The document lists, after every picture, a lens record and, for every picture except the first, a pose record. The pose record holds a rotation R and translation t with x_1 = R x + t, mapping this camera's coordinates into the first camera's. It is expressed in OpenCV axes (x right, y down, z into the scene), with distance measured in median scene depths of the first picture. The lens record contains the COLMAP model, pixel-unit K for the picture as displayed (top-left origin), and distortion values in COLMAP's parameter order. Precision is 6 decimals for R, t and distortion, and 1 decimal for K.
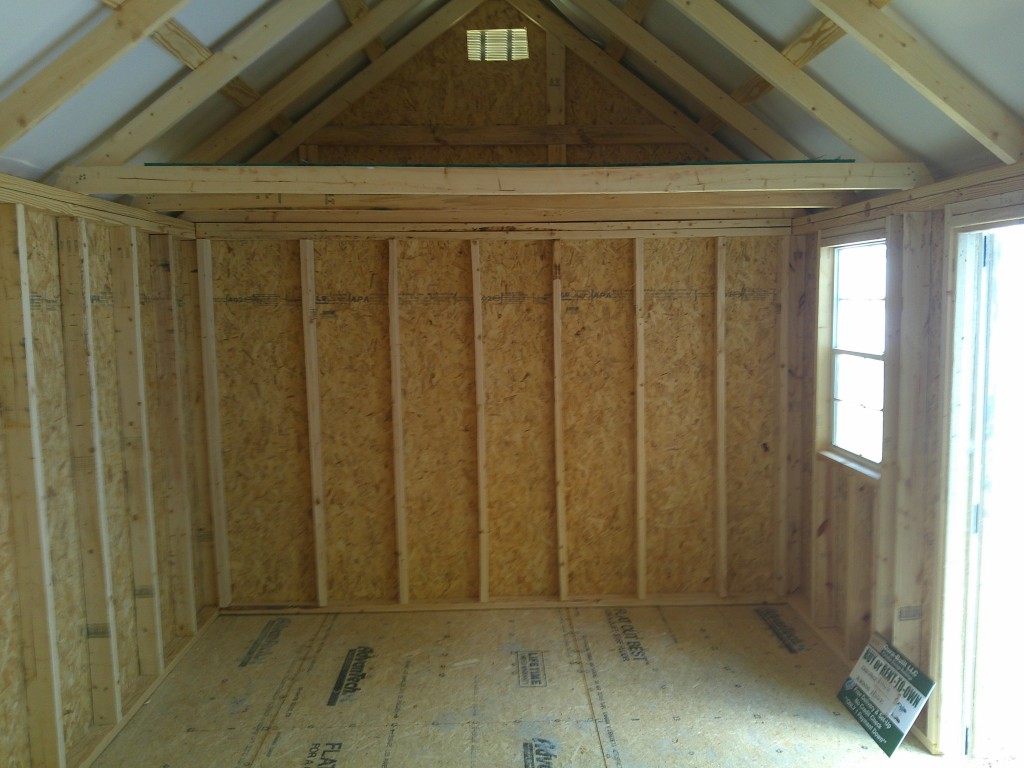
lens RADIAL K [[822.9, 0, 510.7], [0, 822.9, 394.0], [0, 0, 1]] dist [0.065201, -0.119412]
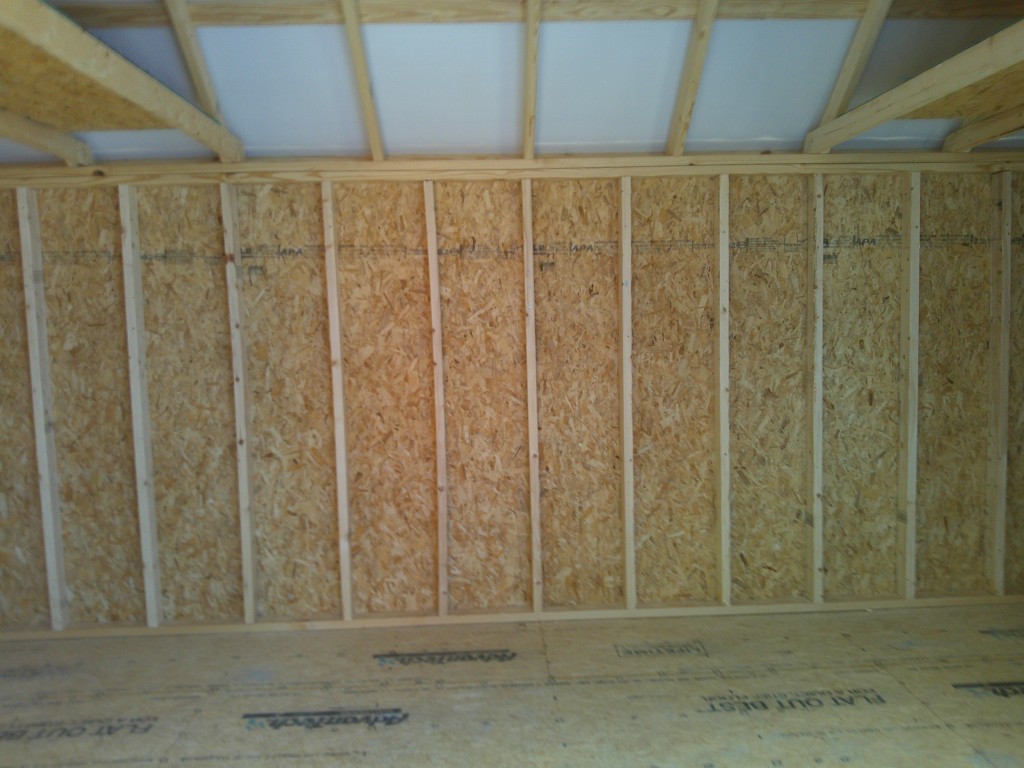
lens RADIAL K [[822.9, 0, 508.8], [0, 822.9, 378.1], [0, 0, 1]] dist [0.065201, -0.119412]
pose [[0.021593, 0.086418, -0.996025, 0.484642], [-0.090216, 0.992361, 0.084144, 0.015207], [0.995688, 0.088040, 0.029225, 0.367647]]
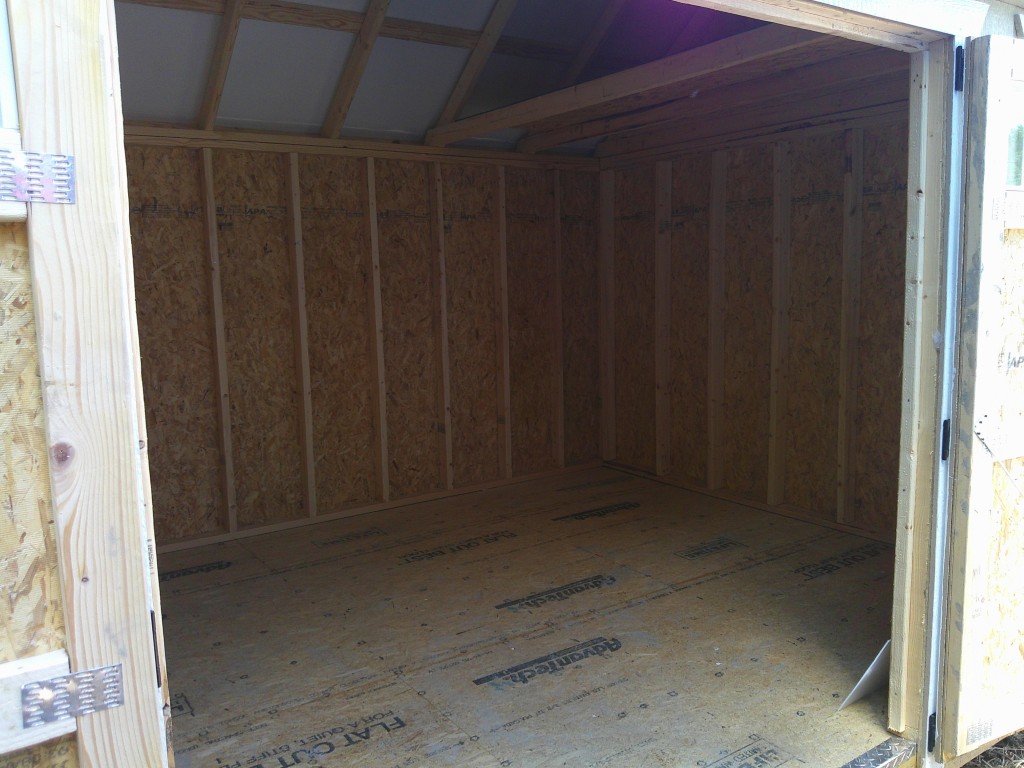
lens RADIAL K [[822.9, 0, 506.3], [0, 822.9, 388.5], [0, 0, 1]] dist [0.065201, -0.119412]
pose [[0.539232, 0.114605, -0.834322, 0.629125], [-0.076115, 0.993275, 0.087245, 0.046332], [0.838710, 0.016459, 0.544329, 0.175457]]
